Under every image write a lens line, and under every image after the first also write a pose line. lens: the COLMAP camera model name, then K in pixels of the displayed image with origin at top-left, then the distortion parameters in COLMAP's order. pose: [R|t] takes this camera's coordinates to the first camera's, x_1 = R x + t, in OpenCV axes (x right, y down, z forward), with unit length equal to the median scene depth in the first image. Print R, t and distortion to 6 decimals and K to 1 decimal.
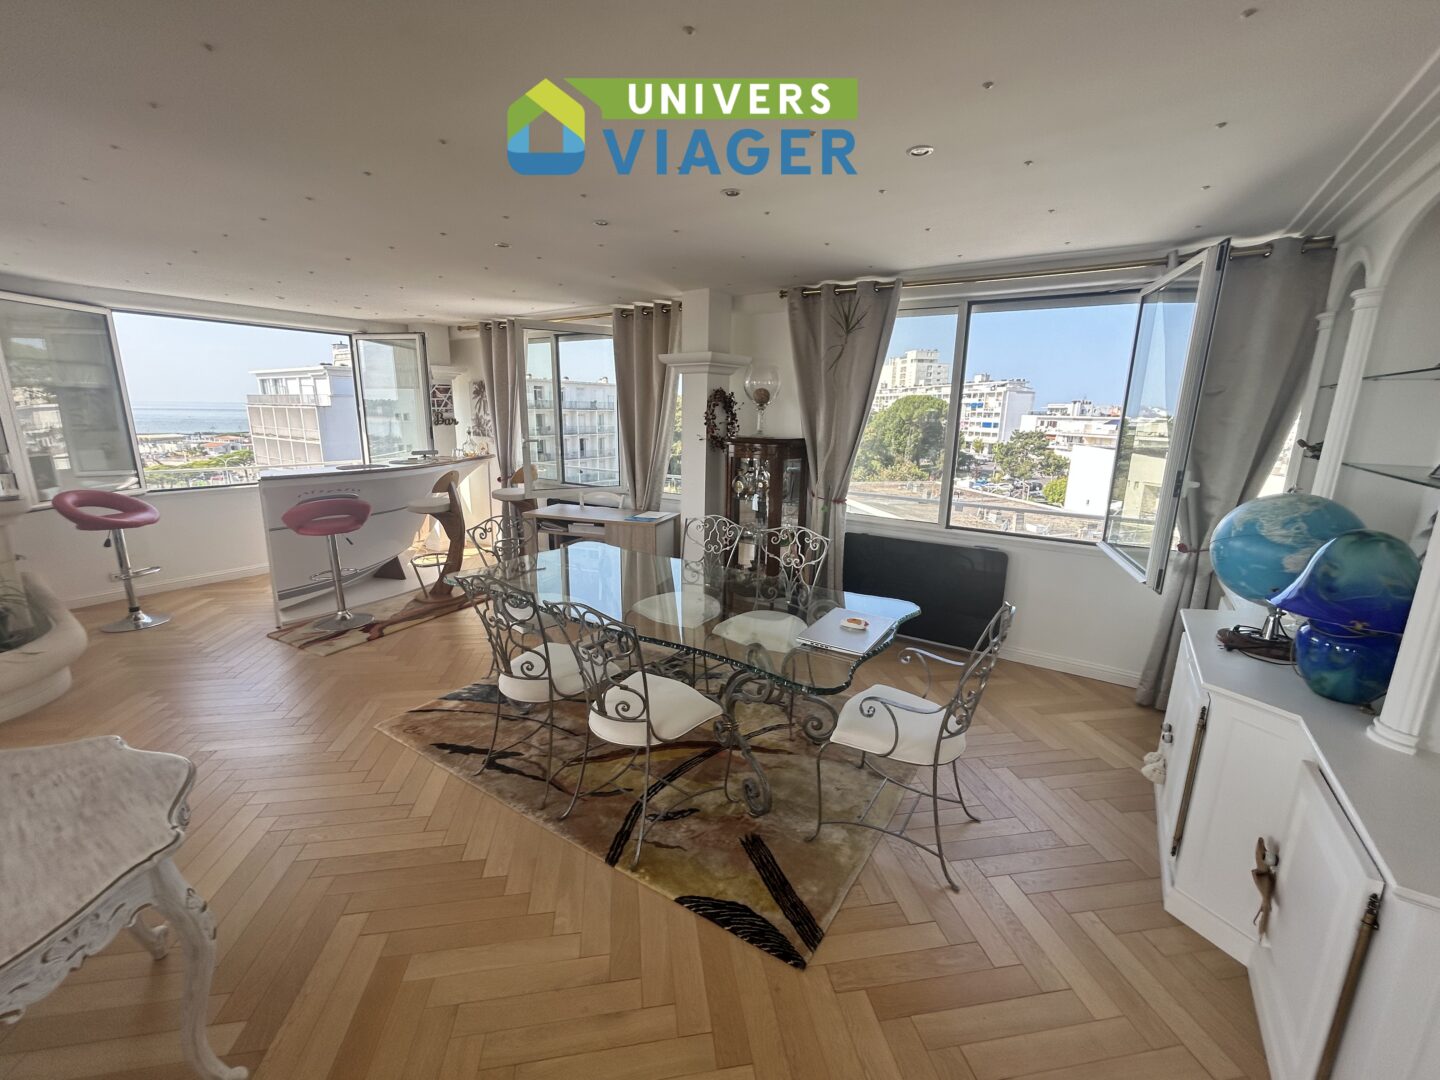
lens RADIAL K [[585.8, 0, 721.4], [0, 585.8, 537.9], [0, 0, 1]] dist [-0.001782, 0.002253]
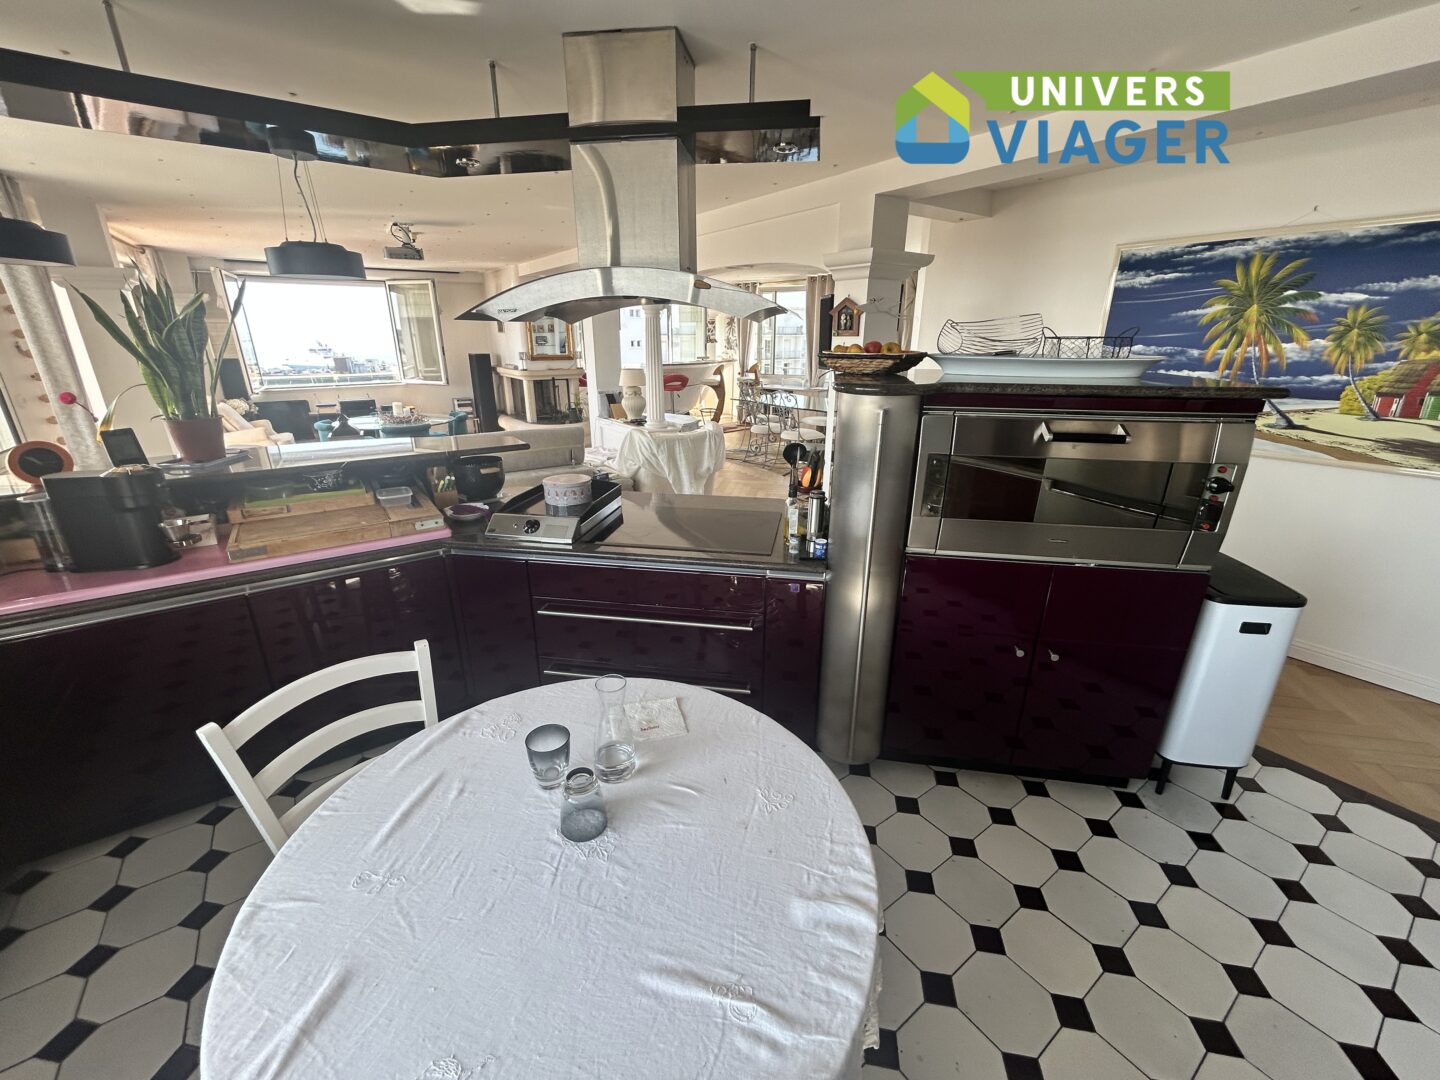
lens RADIAL K [[585.8, 0, 721.4], [0, 585.8, 537.9], [0, 0, 1]] dist [-0.001782, 0.002253]
pose [[0.944151, 0.095440, -0.315389, 0.237584], [-0.057525, 0.990178, 0.127431, 0.222371], [0.324453, -0.102171, 0.940368, -0.973340]]
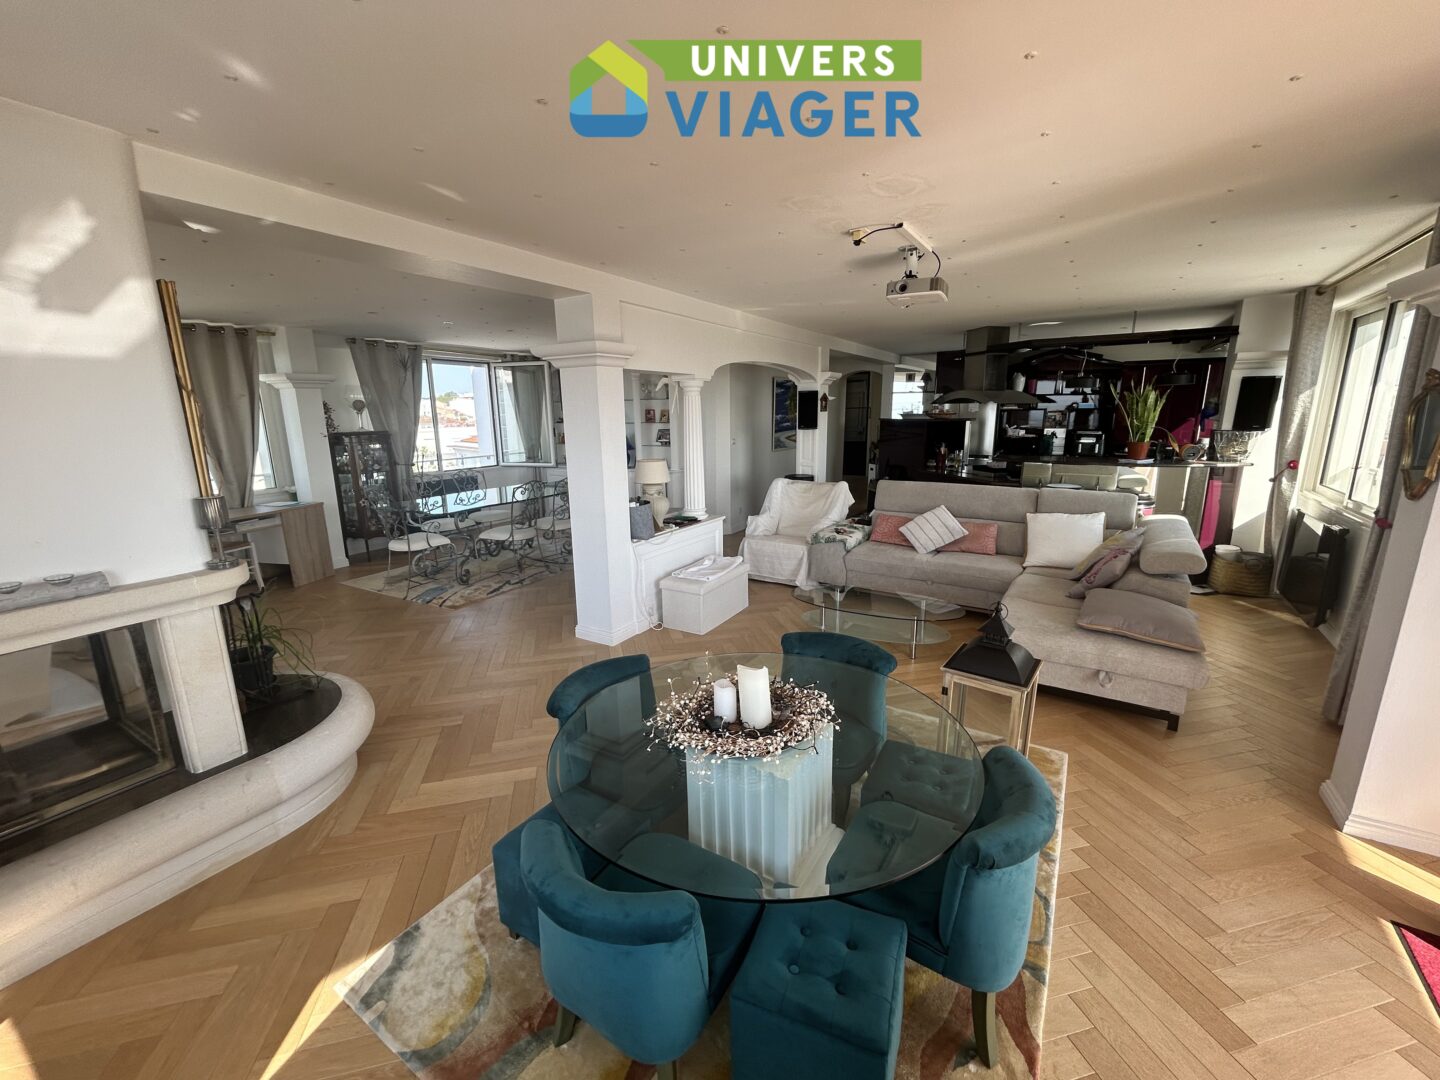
lens RADIAL K [[585.8, 0, 721.4], [0, 585.8, 537.9], [0, 0, 1]] dist [-0.001782, 0.002253]
pose [[-0.076816, -0.224795, 0.971374, -1.356616], [0.226278, 0.944900, 0.236562, -0.052272], [-0.971029, 0.237972, -0.021717, 0.161969]]
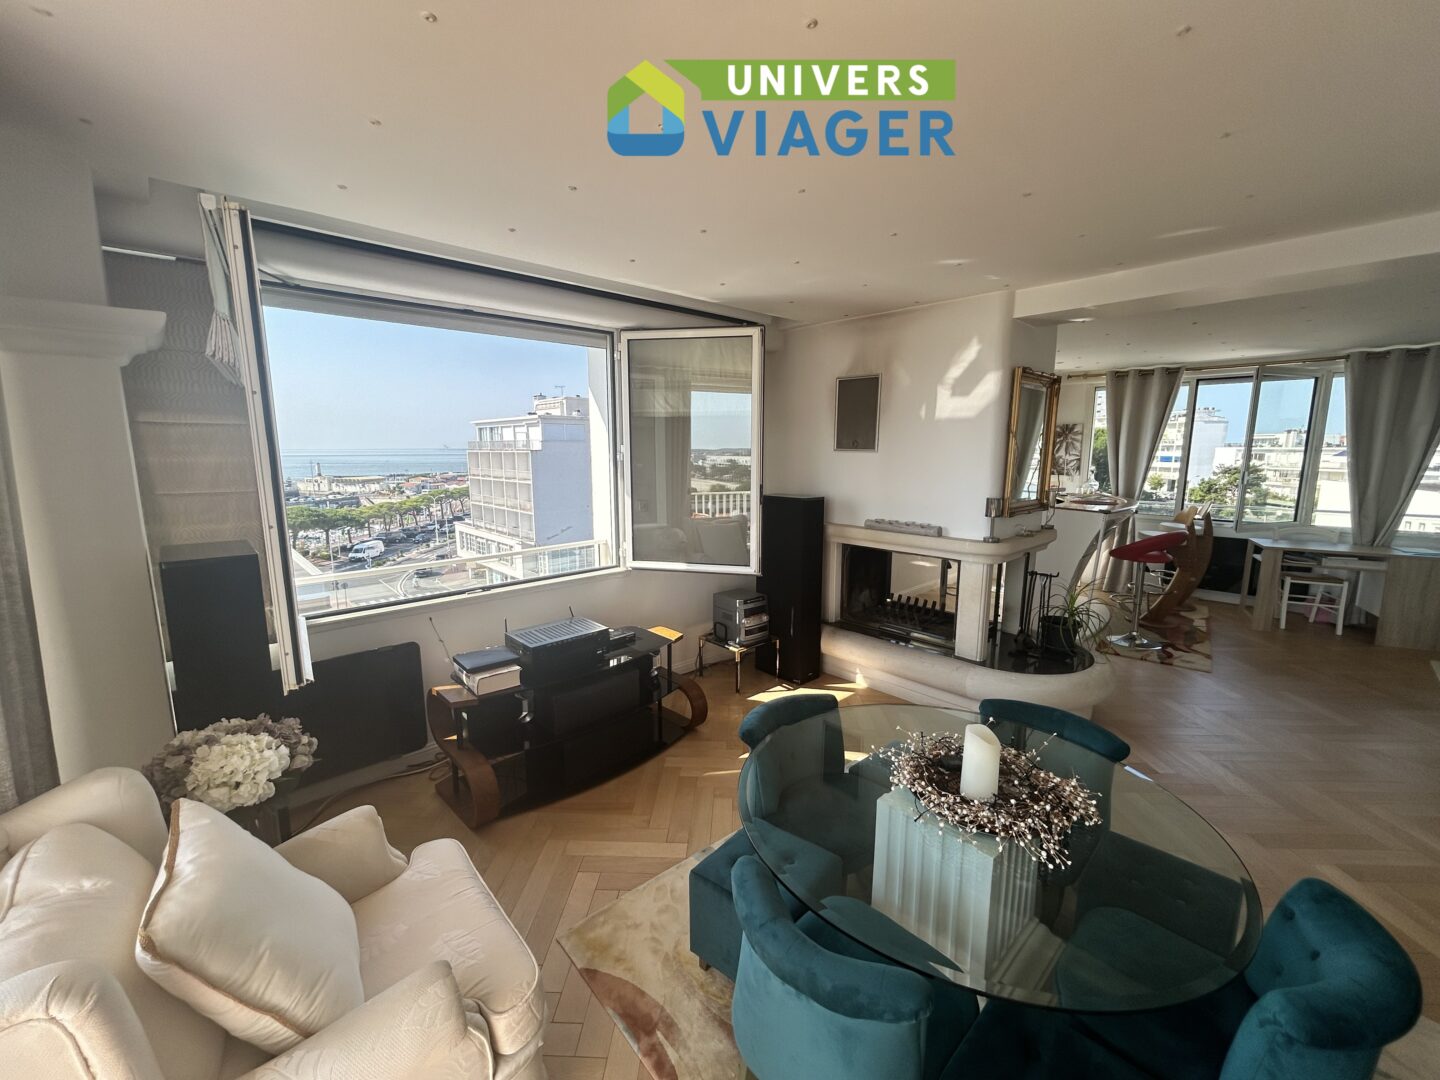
lens RADIAL K [[585.8, 0, 721.4], [0, 585.8, 537.9], [0, 0, 1]] dist [-0.001782, 0.002253]
pose [[0.979215, 0.013737, -0.202358, -1.083789], [-0.026618, 0.997778, -0.061074, 0.032945], [0.201069, 0.065191, 0.977405, -0.226764]]
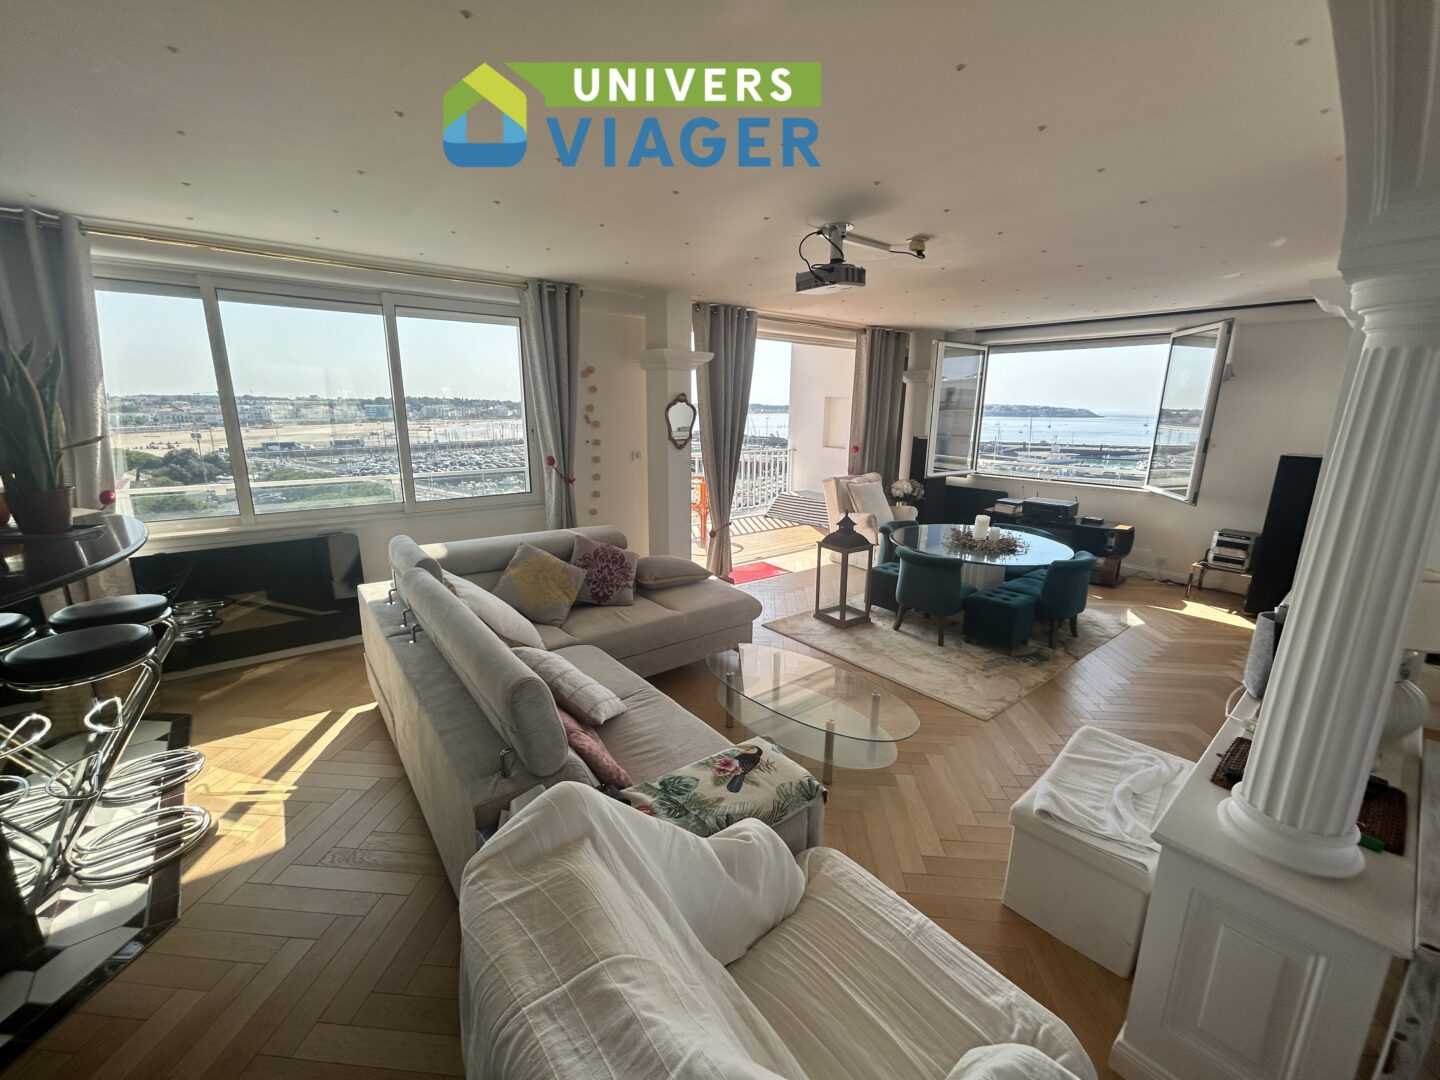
lens RADIAL K [[582.4, 0, 717.1], [0, 582.4, 538.7], [0, 0, 1]] dist [-0.000283, 0.000777]
pose [[-0.246327, 0.199784, -0.948372, -0.016602], [-0.221582, 0.940998, 0.255783, 0.013249], [0.943517, 0.273148, -0.187525, -0.059349]]
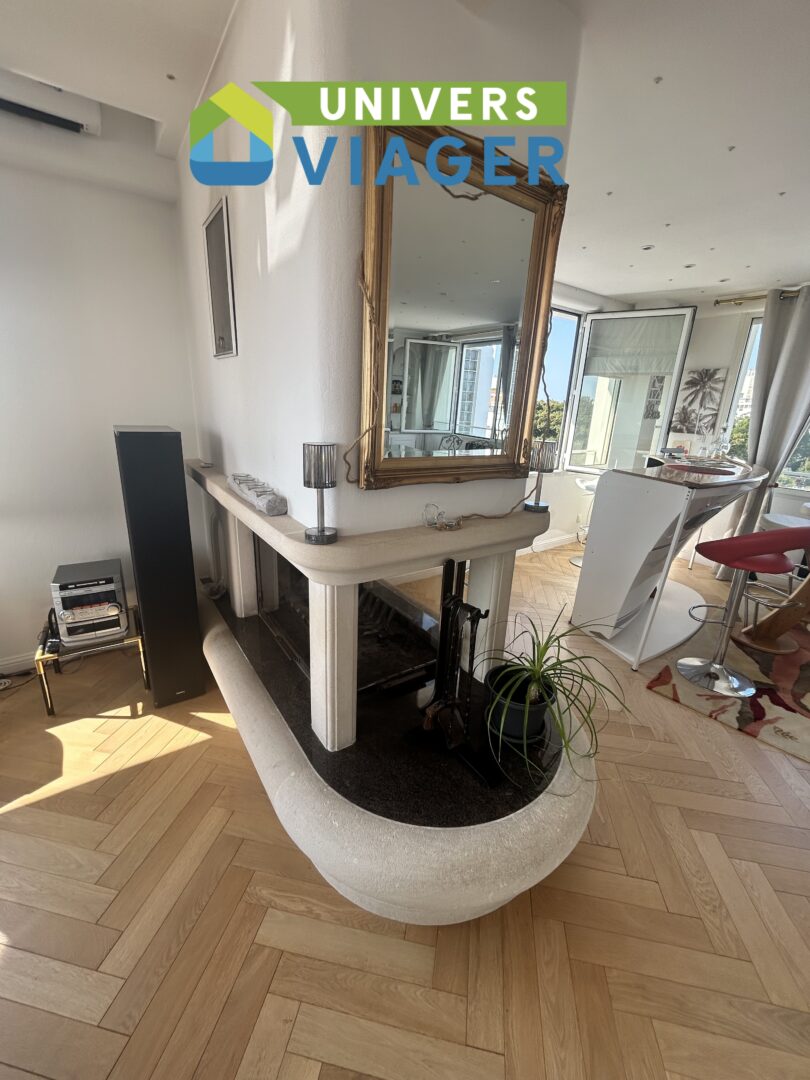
lens RADIAL K [[438.5, 0, 405.0], [0, 438.5, 540.0], [0, 0, 1]] dist [-0.001277, 0.000577]
pose [[0.940129, 0.121987, -0.318240, -0.790914], [-0.098902, 0.991218, 0.087781, -0.039300], [0.326154, -0.051051, 0.943937, 0.306935]]
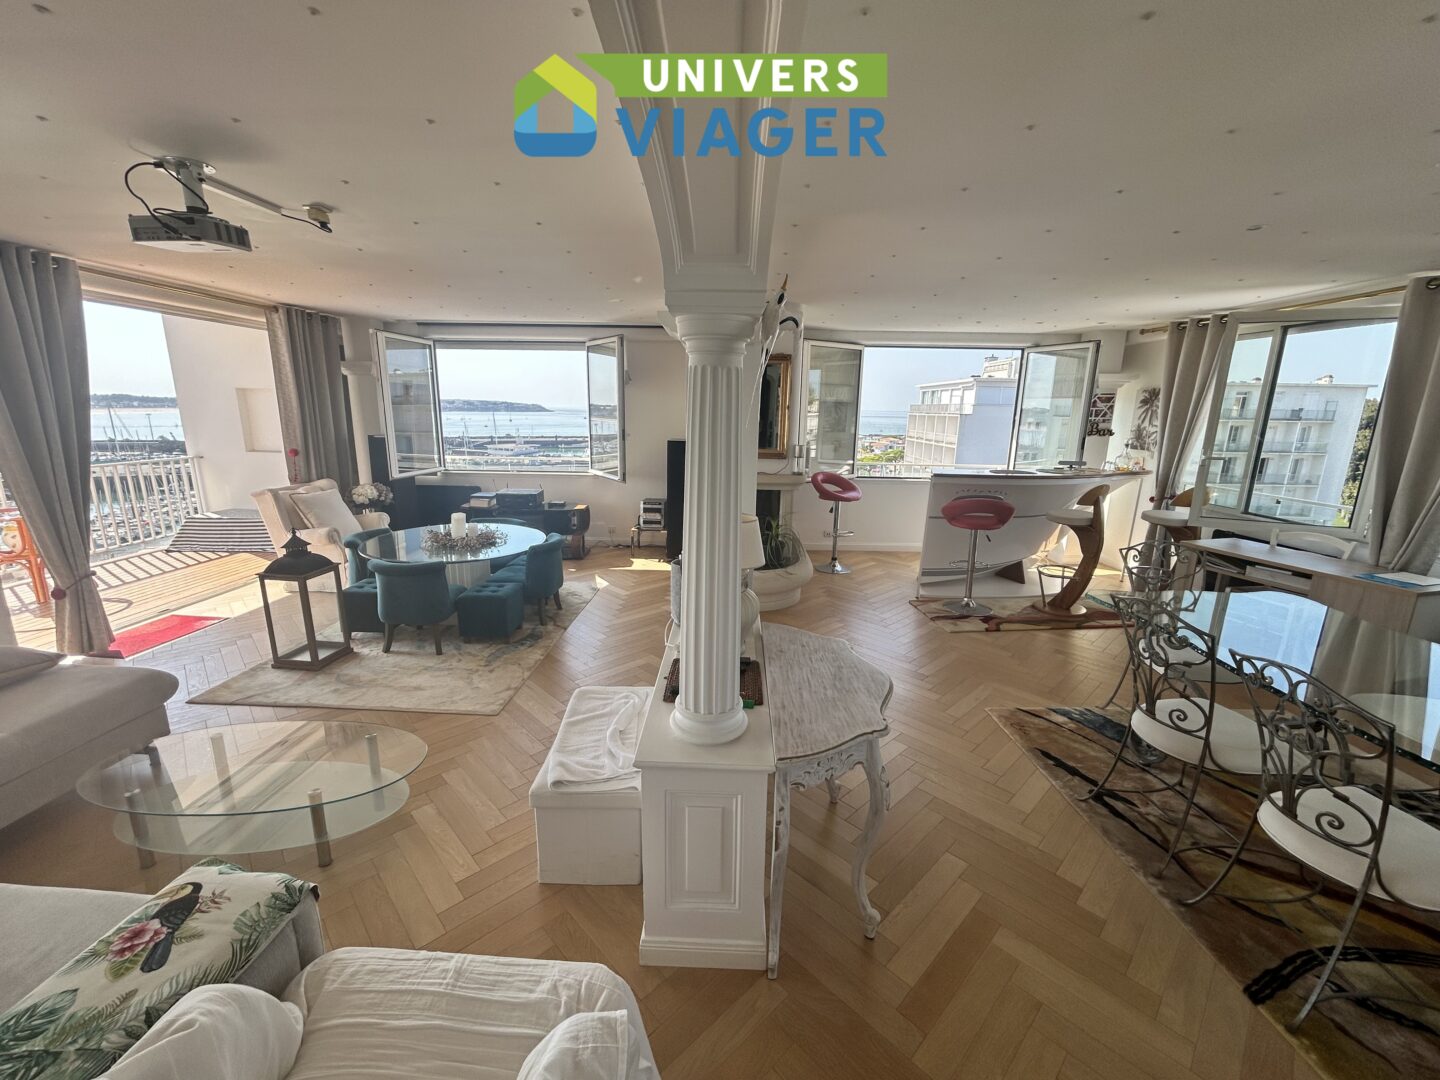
lens RADIAL K [[584.6, 0, 716.6], [0, 584.6, 537.9], [0, 0, 1]] dist [-0.001277, 0.000577]
pose [[0.559810, 0.175441, -0.809835, -0.028784], [-0.186255, 0.978961, 0.083329, 0.008038], [0.807416, 0.104188, 0.580710, -0.046079]]
